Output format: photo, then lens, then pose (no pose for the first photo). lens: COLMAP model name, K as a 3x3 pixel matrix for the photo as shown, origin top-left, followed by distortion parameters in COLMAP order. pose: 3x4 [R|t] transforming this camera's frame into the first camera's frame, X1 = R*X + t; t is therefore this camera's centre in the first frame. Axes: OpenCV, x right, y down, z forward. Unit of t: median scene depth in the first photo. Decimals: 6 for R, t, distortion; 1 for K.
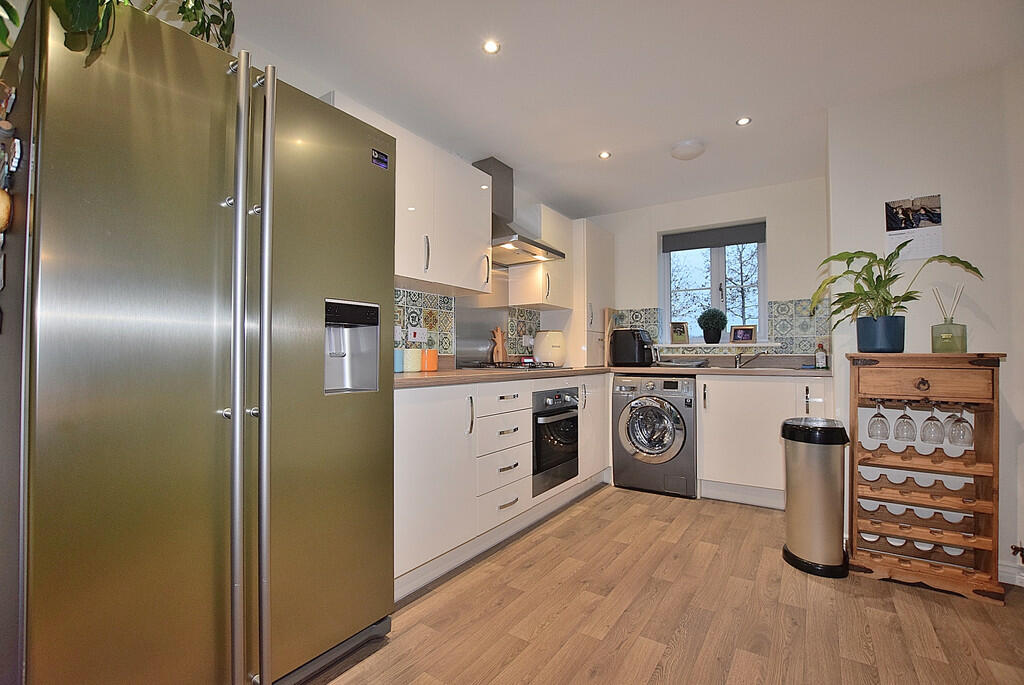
lens RADIAL K [[460.9, 0, 511.2], [0, 460.9, 343.6], [0, 0, 1]] dist [-0.027652, 0.000616]
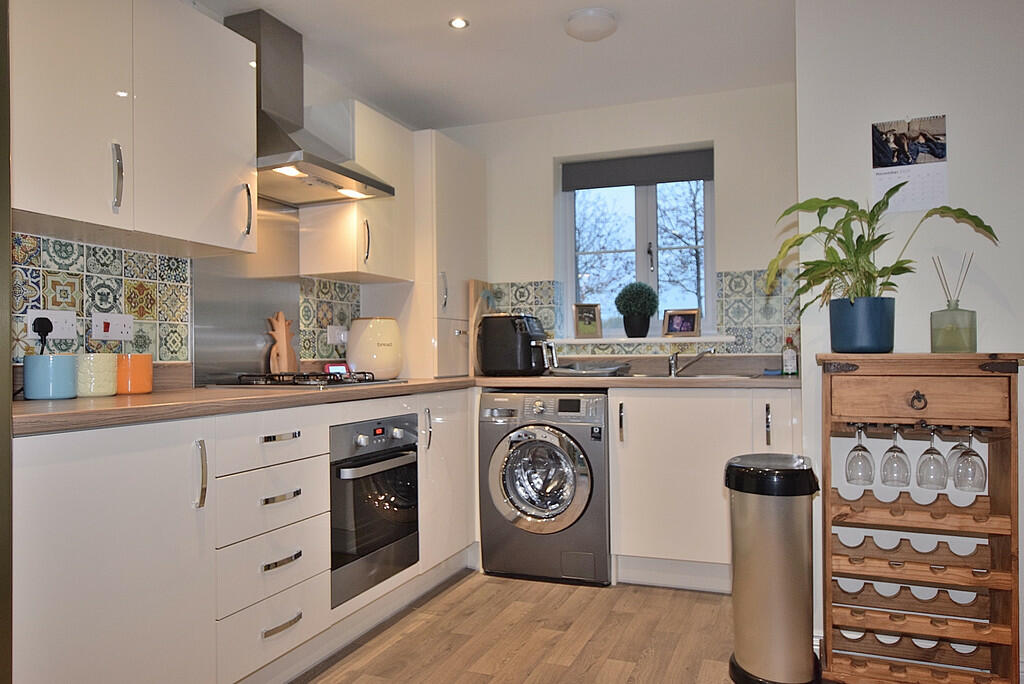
lens RADIAL K [[746.8, 0, 512.0], [0, 746.8, 342.0], [0, 0, 1]] dist [0.002254, 0.003244]
pose [[0.976556, -0.008074, 0.215112, 0.061013], [0.006020, 0.999930, 0.010204, -0.007159], [-0.215180, -0.008670, 0.976536, 0.034474]]
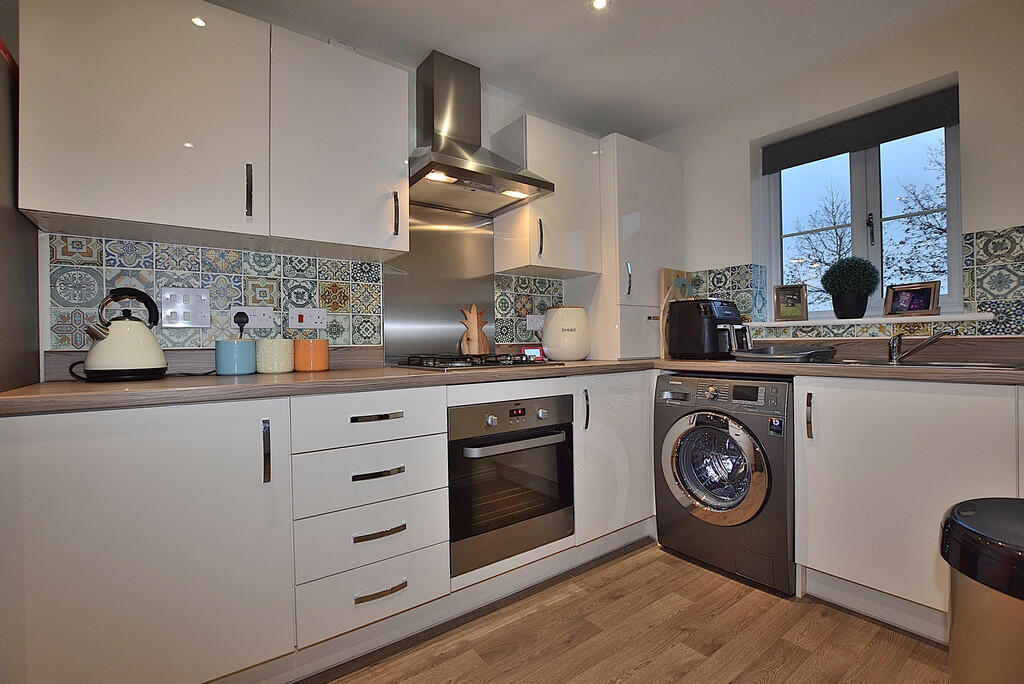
lens RADIAL K [[460.9, 0, 511.2], [0, 460.9, 343.1], [0, 0, 1]] dist [-0.027652, 0.000616]
pose [[0.941102, -0.013452, -0.337855, 0.295235], [0.024389, 0.999306, 0.028148, 0.005480], [0.337242, -0.034730, 0.940777, 0.409109]]
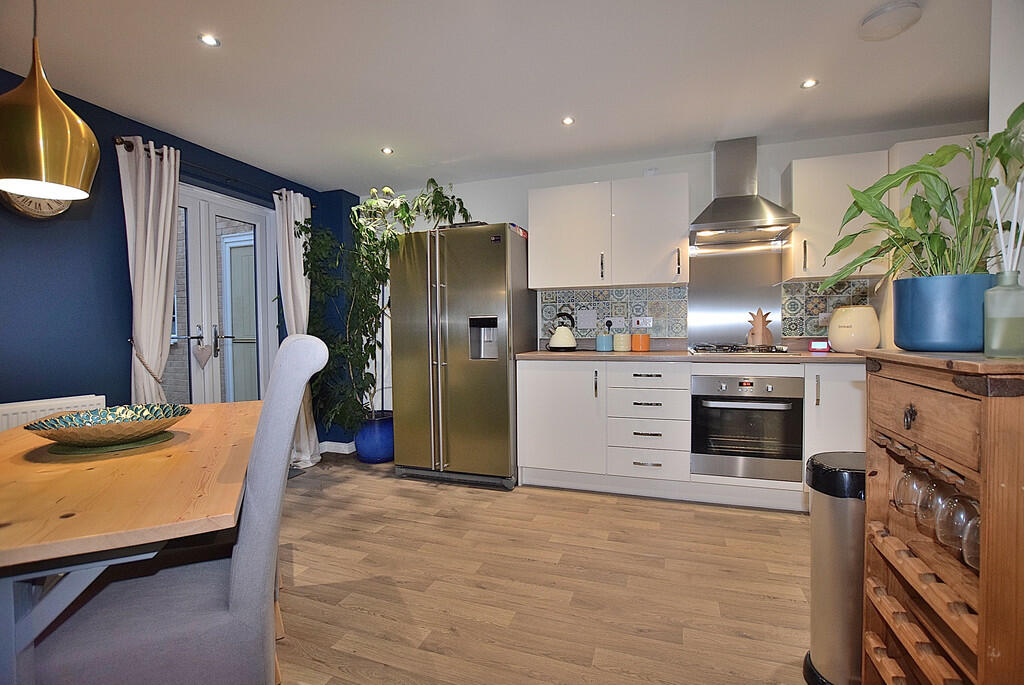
lens RADIAL K [[463.3, 0, 509.9], [0, 463.3, 344.6], [0, 0, 1]] dist [-0.018397, 0.000138]
pose [[0.245987, 0.024907, -0.968953, 0.864138], [0.039124, 0.998600, 0.035601, -0.016262], [0.968483, -0.046667, 0.244668, 0.303487]]
